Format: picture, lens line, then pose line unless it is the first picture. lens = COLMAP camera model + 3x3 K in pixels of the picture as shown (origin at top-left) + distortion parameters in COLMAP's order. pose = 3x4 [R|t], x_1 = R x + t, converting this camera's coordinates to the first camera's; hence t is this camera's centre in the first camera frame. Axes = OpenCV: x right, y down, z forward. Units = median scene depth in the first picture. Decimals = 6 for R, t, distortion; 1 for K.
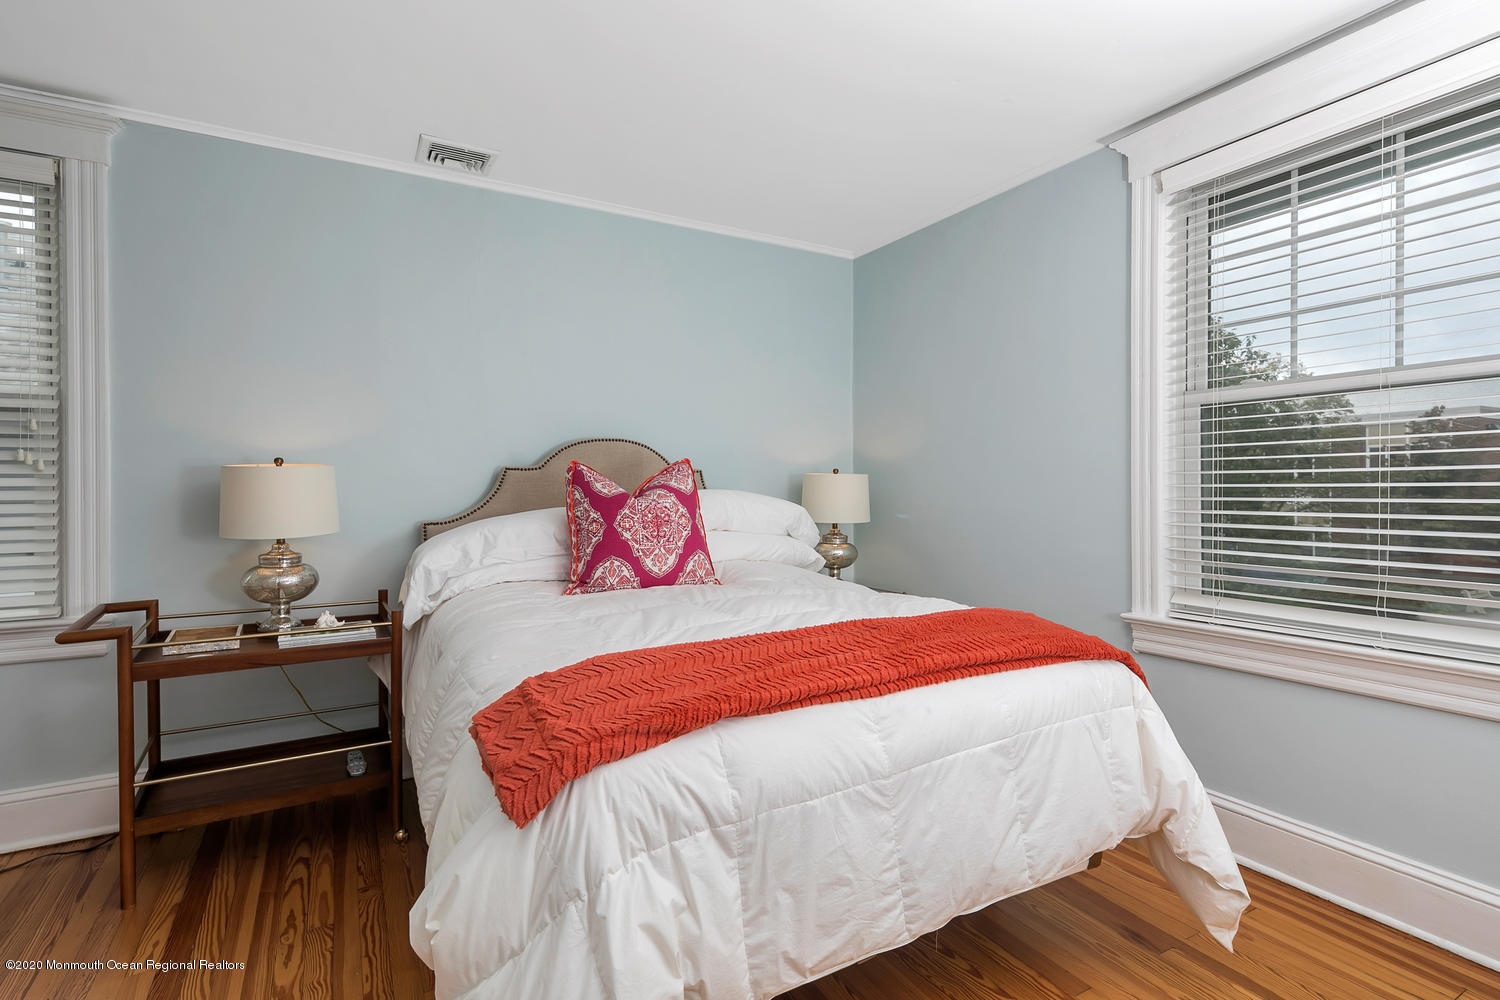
lens RADIAL K [[743.2, 0, 749.7], [0, 743.2, 471.7], [0, 0, 1]] dist [-0.000750, -0.000304]
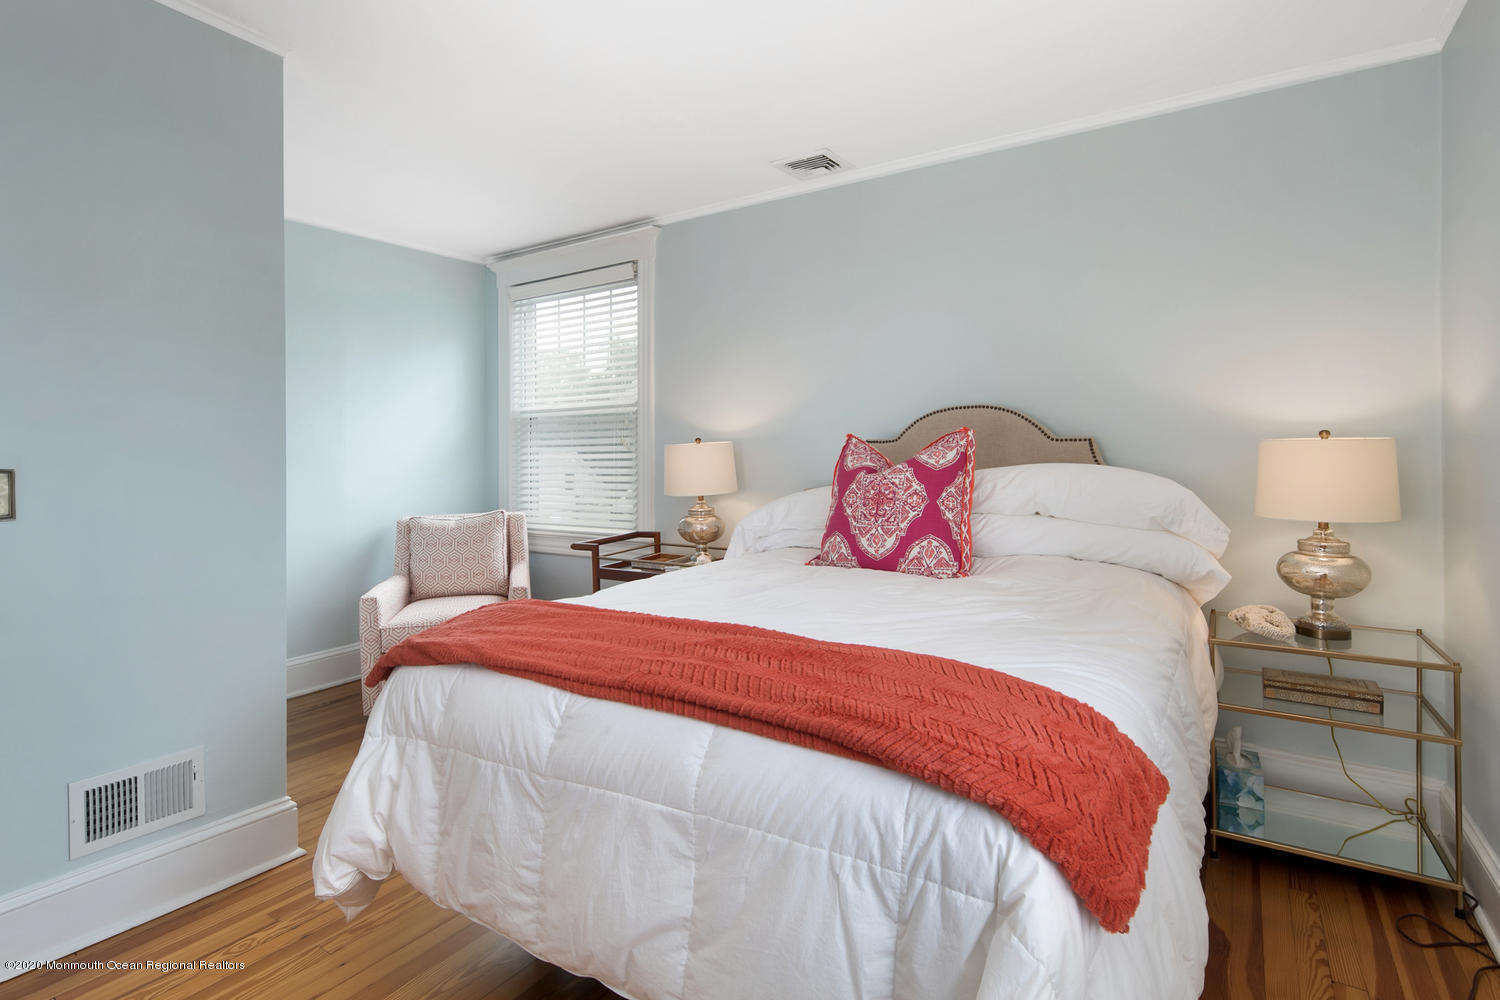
lens RADIAL K [[746.3, 0, 750.2], [0, 746.3, 442.4], [0, 0, 1]] dist [-0.020396, -0.000138]
pose [[0.473023, -0.012057, -0.880967, 0.618565], [0.014940, 0.999872, -0.005663, 0.000433], [0.880923, -0.010484, 0.473143, 0.431089]]
